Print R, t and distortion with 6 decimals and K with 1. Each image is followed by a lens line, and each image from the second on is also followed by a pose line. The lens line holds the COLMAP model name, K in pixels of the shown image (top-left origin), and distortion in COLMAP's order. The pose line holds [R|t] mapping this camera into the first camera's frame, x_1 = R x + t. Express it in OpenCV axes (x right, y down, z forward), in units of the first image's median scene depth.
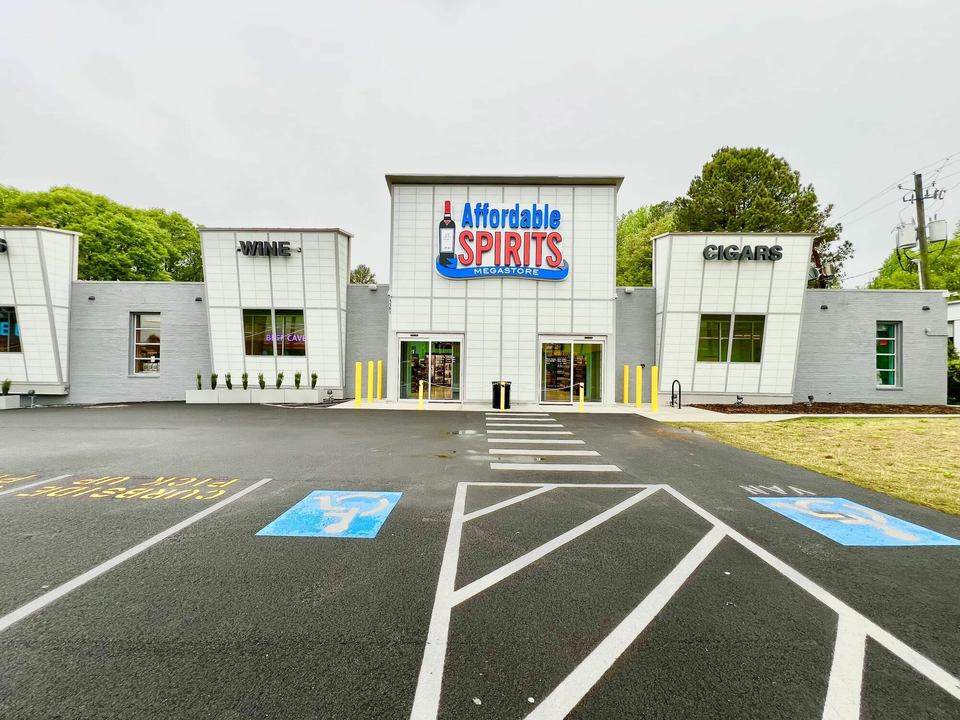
lens RADIAL K [[388.2, 0, 480.0], [0, 388.2, 360.0], [0, 0, 1]] dist [0.002951, 0.000394]
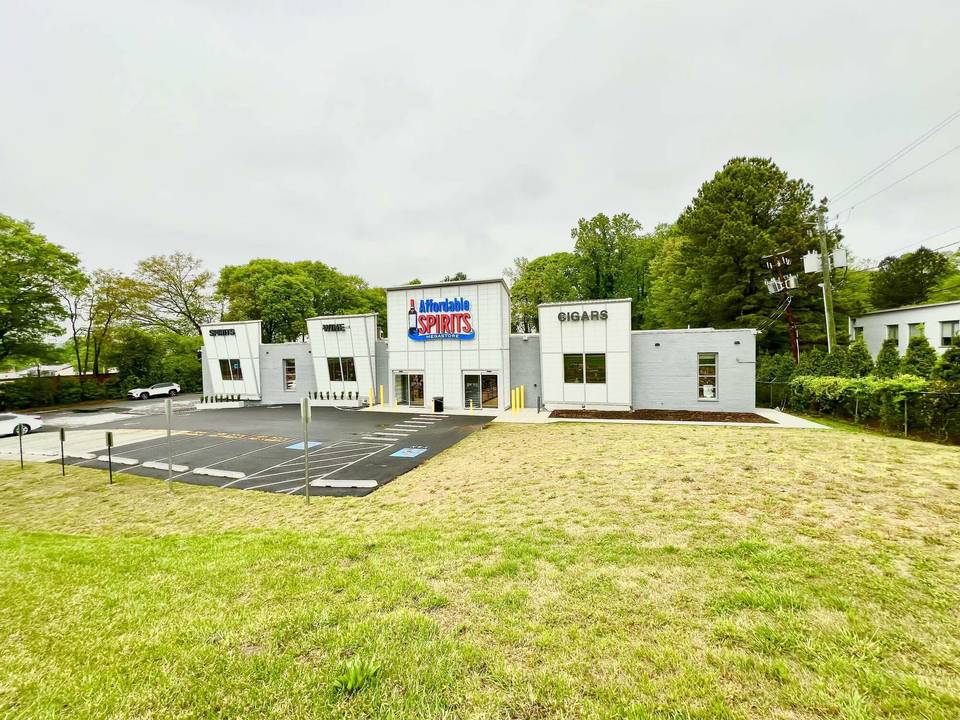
lens RADIAL K [[388.2, 0, 480.0], [0, 388.2, 360.0], [0, 0, 1]] dist [0.002951, 0.000394]
pose [[0.949626, -0.024470, -0.312428, 0.766259], [0.038018, 0.998579, 0.037344, -0.171023], [0.311070, -0.047341, 0.949207, -0.646873]]
